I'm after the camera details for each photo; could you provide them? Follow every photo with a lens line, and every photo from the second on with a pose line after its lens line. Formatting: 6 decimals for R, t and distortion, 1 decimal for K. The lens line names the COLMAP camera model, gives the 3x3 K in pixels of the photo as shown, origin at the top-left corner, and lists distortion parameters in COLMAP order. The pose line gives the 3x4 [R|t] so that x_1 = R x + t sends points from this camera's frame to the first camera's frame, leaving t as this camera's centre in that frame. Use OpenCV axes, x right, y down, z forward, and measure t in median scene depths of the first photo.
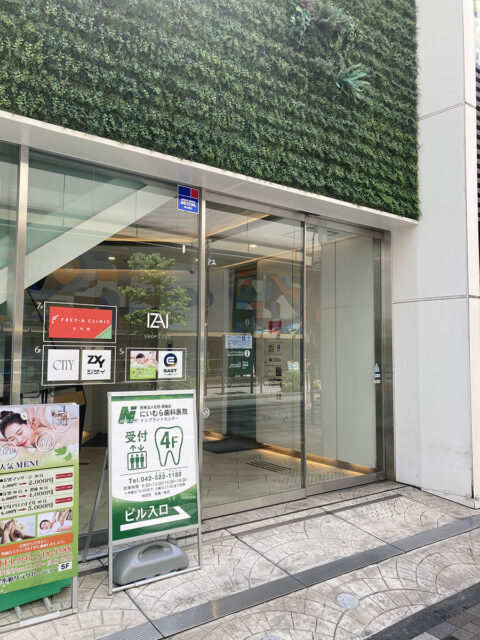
lens RADIAL K [[522.3, 0, 246.2], [0, 522.3, 317.1], [0, 0, 1]] dist [0.043358, -0.043885]
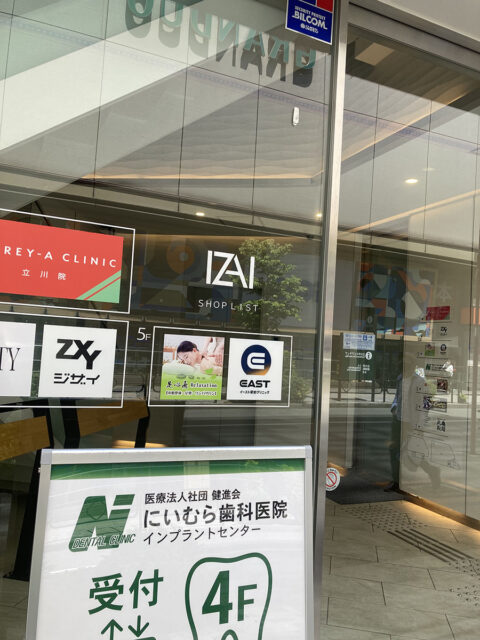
lens RADIAL K [[522.3, 0, 239.6], [0, 522.3, 314.9], [0, 0, 1]] dist [0.043358, -0.043885]
pose [[0.972868, 0.033584, -0.228912, -0.063140], [-0.034040, 0.999419, 0.001959, 0.047182], [0.228844, 0.005886, 0.973445, 0.611534]]
